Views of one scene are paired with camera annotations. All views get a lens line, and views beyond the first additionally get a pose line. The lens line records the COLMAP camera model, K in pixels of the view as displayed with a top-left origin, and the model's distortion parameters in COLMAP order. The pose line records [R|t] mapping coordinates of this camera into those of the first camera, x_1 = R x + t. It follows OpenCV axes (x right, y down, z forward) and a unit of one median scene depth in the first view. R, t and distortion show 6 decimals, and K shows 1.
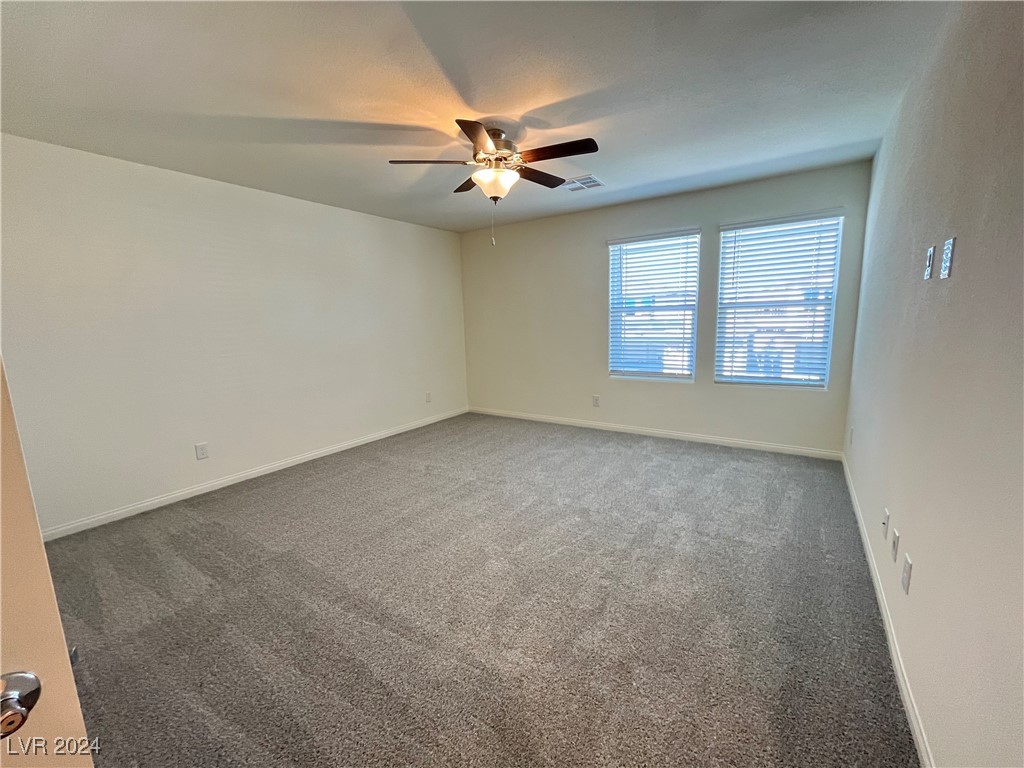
lens RADIAL K [[416.4, 0, 512.6], [0, 416.4, 384.4], [0, 0, 1]] dist [-0.002538, -0.000036]
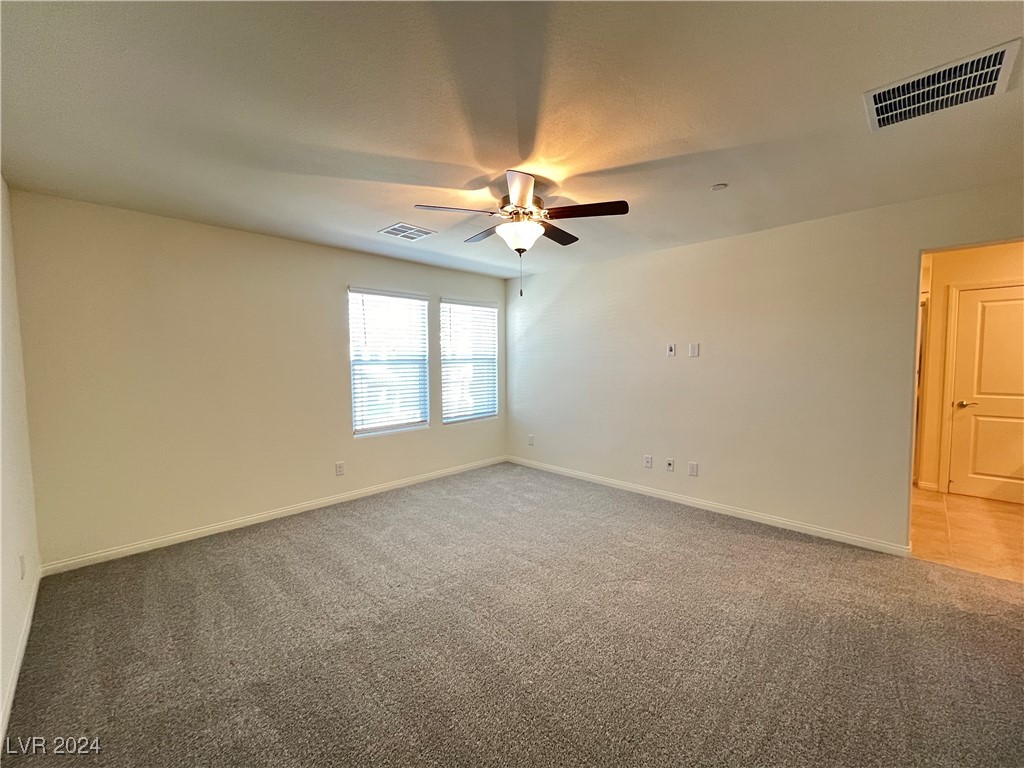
lens RADIAL K [[416.4, 0, 512.6], [0, 416.4, 384.4], [0, 0, 1]] dist [-0.002538, -0.000036]
pose [[0.179555, -0.032725, 0.983204, -0.677702], [0.156384, 0.987687, 0.004315, -0.094851], [-0.971238, 0.152983, 0.182461, 0.589062]]
